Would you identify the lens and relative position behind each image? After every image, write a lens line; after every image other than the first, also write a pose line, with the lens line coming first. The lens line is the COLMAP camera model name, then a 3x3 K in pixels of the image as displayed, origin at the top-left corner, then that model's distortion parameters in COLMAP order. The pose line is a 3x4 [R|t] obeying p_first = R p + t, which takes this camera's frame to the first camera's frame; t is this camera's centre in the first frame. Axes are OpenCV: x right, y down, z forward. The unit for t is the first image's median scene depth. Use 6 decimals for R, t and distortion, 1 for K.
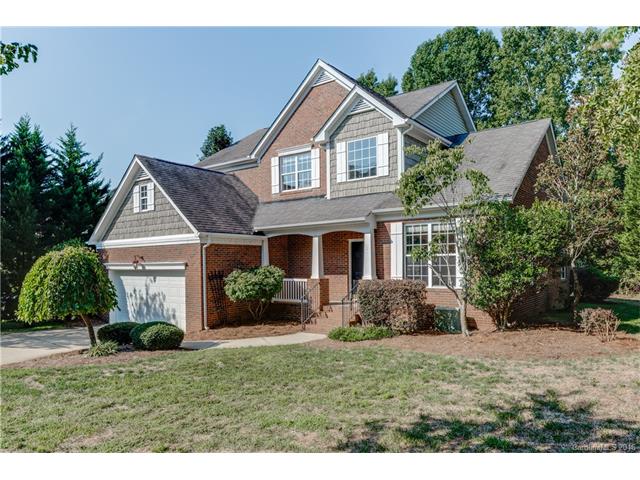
lens RADIAL K [[446.2, 0, 320.0], [0, 446.2, 240.0], [0, 0, 1]] dist [0.002284, 0.002347]
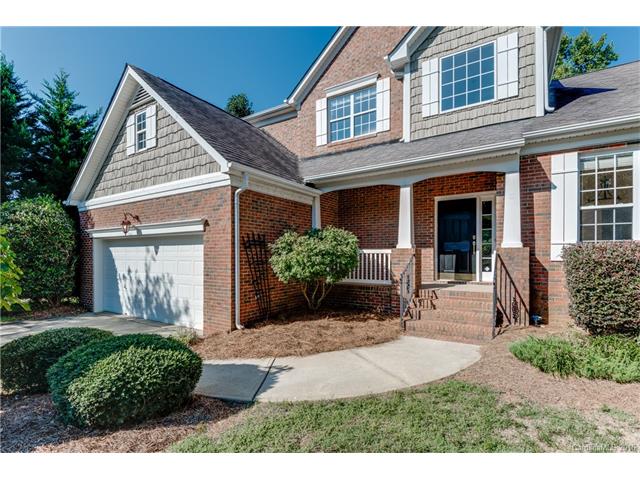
lens RADIAL K [[295.4, 0, 320.0], [0, 295.4, 240.0], [0, 0, 1]] dist [0.018430, -0.000426]
pose [[0.995516, 0.014773, 0.093427, -0.166488], [-0.015091, 0.999883, 0.002691, 0.069640], [-0.093377, -0.004089, 0.995622, 0.533220]]
